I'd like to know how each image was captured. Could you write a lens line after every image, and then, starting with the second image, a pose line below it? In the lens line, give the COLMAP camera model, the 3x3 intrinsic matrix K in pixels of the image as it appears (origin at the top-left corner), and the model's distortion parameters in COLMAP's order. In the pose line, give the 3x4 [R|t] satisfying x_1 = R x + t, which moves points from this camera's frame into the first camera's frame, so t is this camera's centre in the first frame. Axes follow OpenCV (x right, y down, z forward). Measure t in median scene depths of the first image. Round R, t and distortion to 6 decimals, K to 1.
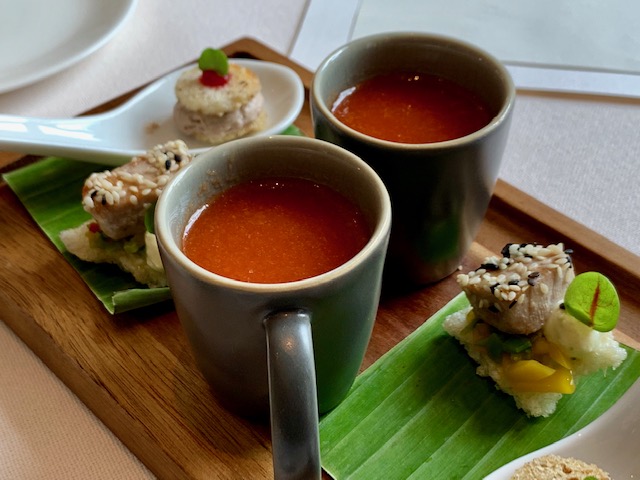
lens RADIAL K [[974.8, 0, 323.1], [0, 974.8, 236.0], [0, 0, 1]] dist [0.096199, 0.000000]
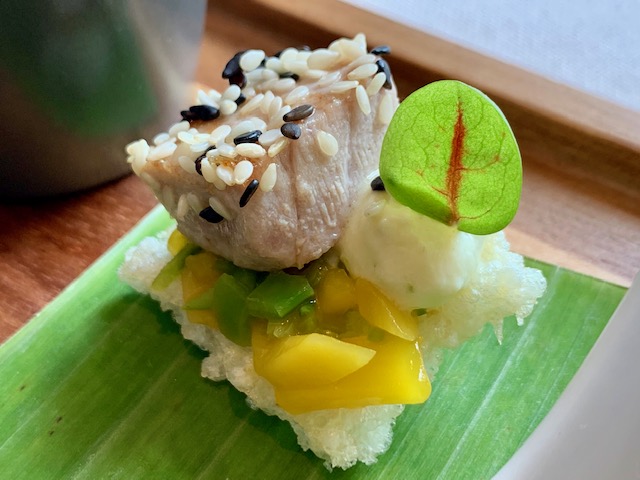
lens RADIAL K [[974.8, 0, 317.6], [0, 974.8, 241.3], [0, 0, 1]] dist [0.096199, 0.000000]
pose [[0.983640, -0.131400, 0.123234, 0.167370], [0.123569, 0.989920, 0.069208, 0.063700], [-0.131086, -0.052848, 0.989961, 0.609037]]
